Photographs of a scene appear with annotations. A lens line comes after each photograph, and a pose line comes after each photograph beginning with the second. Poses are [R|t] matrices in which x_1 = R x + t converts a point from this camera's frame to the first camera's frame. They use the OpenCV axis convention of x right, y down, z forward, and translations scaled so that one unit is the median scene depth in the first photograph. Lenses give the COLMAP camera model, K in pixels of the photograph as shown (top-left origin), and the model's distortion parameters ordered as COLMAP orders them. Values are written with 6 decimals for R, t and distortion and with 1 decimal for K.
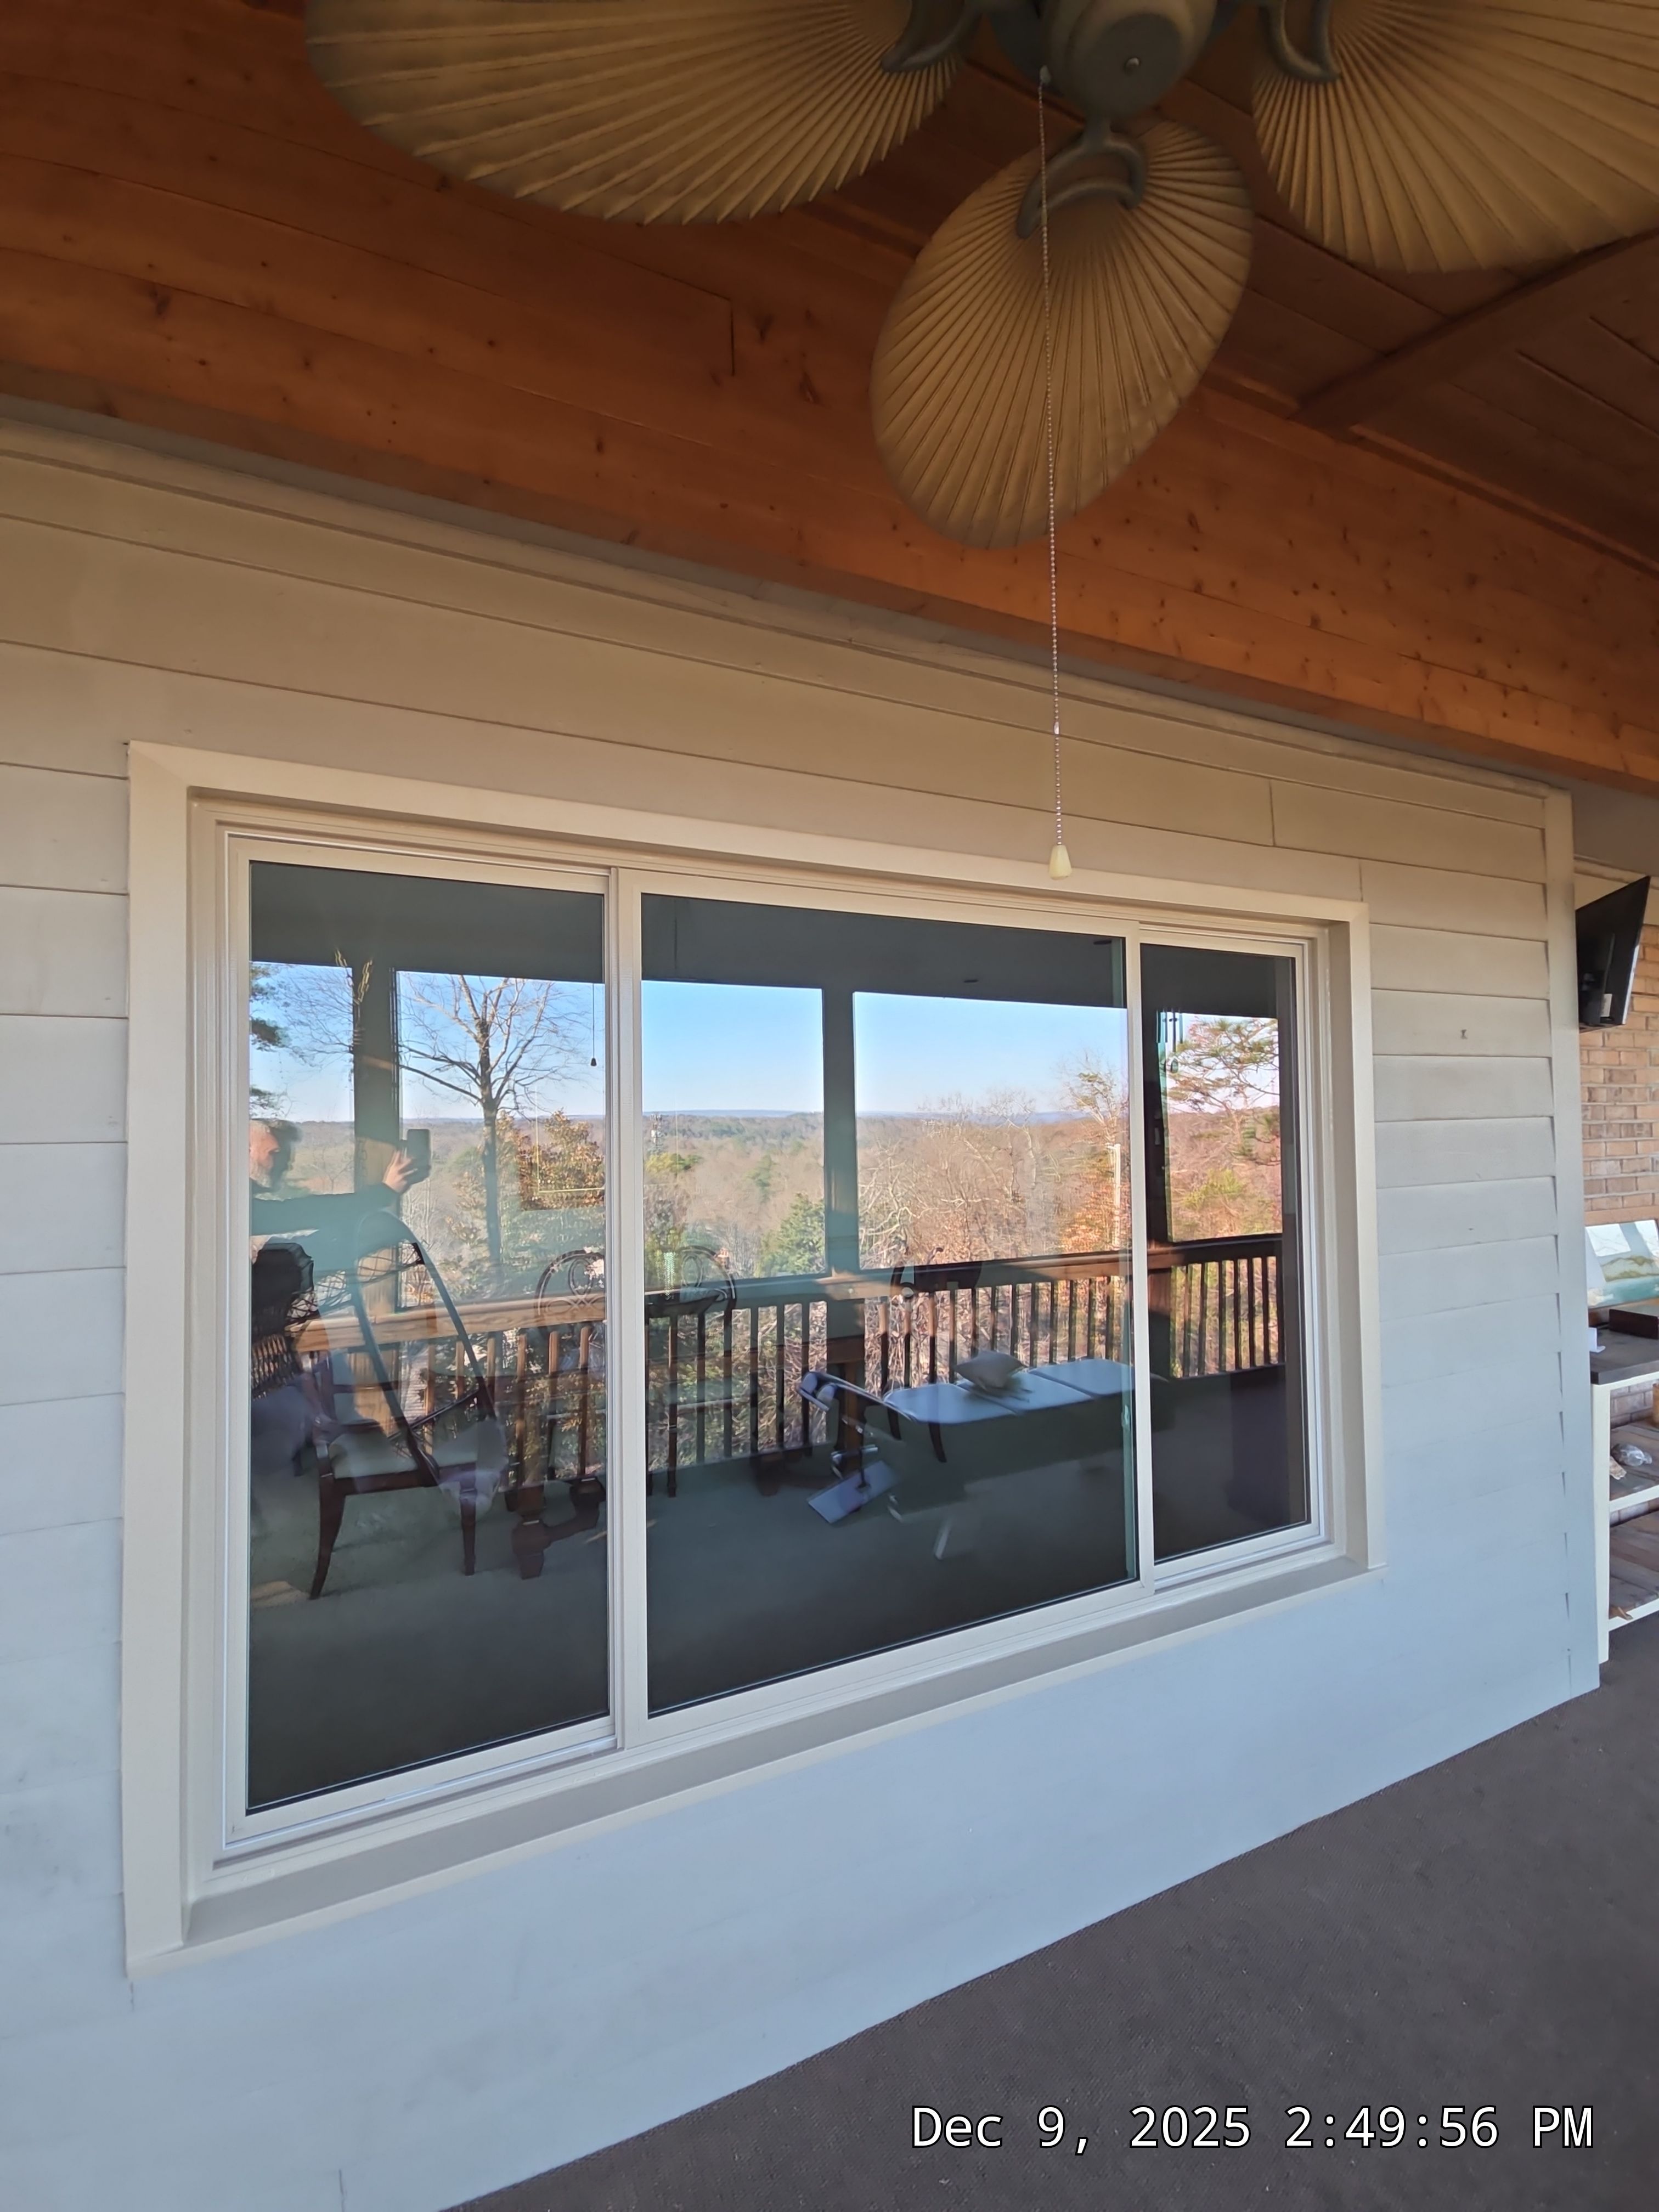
lens RADIAL K [[893.7, 0, 829.5], [0, 893.7, 1106.0], [0, 0, 1]] dist [0.021413, -0.014567]
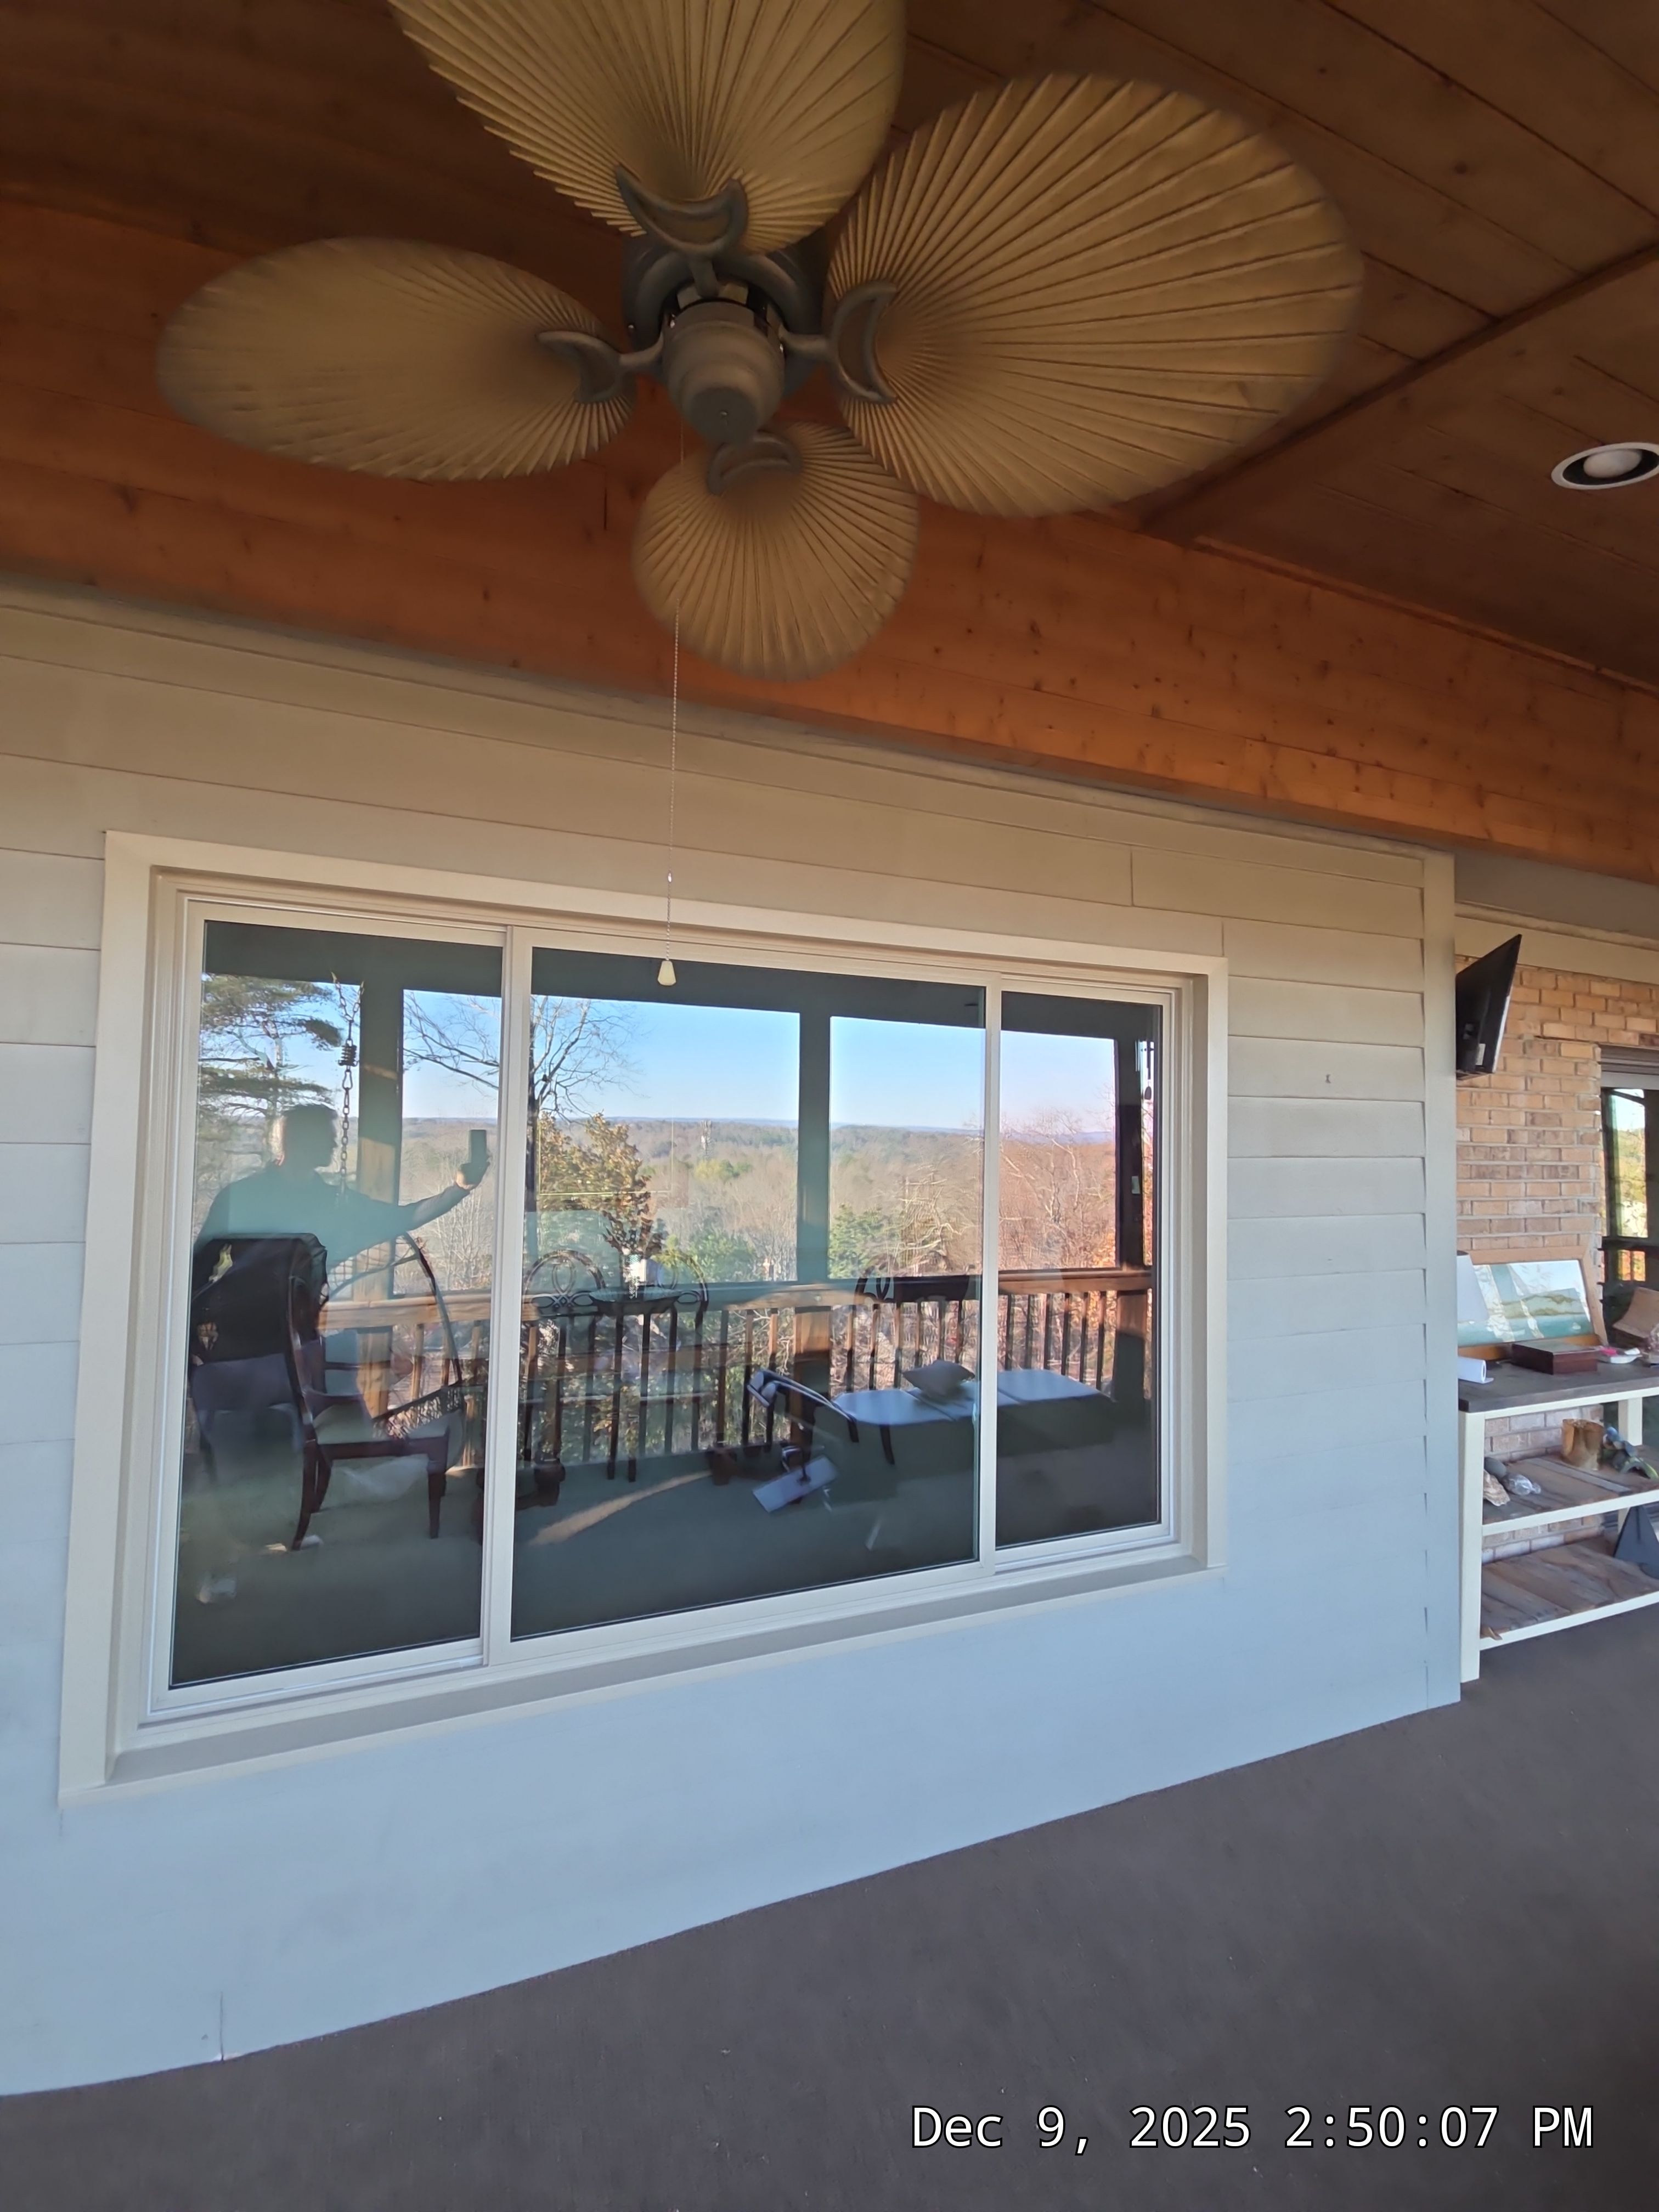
lens RADIAL K [[893.7, 0, 829.5], [0, 893.7, 1106.0], [0, 0, 1]] dist [0.021413, -0.014567]
pose [[0.998043, 0.030236, -0.054736, 0.176607], [-0.030942, 0.999448, -0.012084, -0.016338], [0.054341, 0.013754, 0.998428, -0.115727]]
